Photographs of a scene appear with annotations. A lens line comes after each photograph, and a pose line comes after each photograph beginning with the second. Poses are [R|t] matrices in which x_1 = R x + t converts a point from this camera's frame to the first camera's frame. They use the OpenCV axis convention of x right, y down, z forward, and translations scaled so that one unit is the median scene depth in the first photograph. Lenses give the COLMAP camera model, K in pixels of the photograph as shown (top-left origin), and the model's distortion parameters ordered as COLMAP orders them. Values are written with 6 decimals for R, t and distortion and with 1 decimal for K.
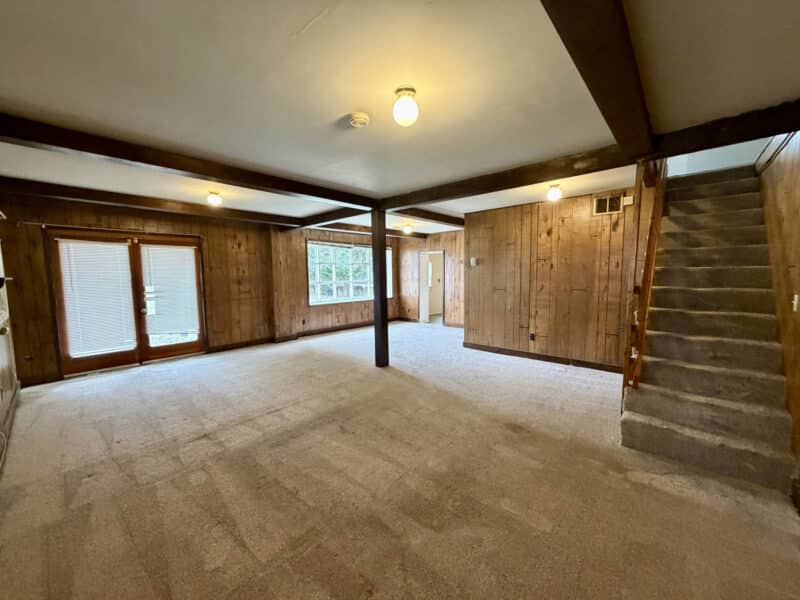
lens RADIAL K [[316.2, 0, 398.9], [0, 316.2, 302.3], [0, 0, 1]] dist [0.002139, -0.000085]
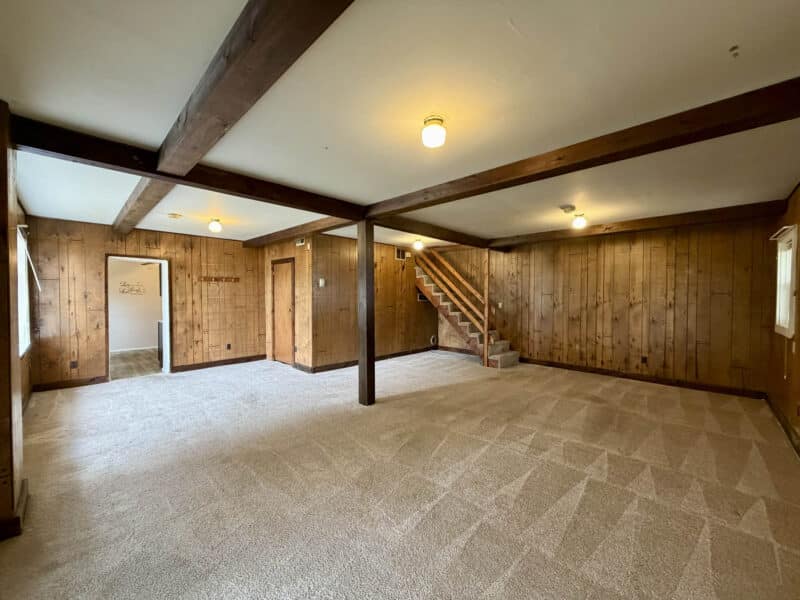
lens RADIAL K [[316.2, 0, 399.0], [0, 316.2, 301.0], [0, 0, 1]] dist [0.002139, -0.000085]
pose [[0.033630, -0.011532, 0.999368, -0.751628], [0.081389, 0.996644, 0.008761, -0.061418], [-0.996115, 0.081043, 0.034456, 0.737860]]
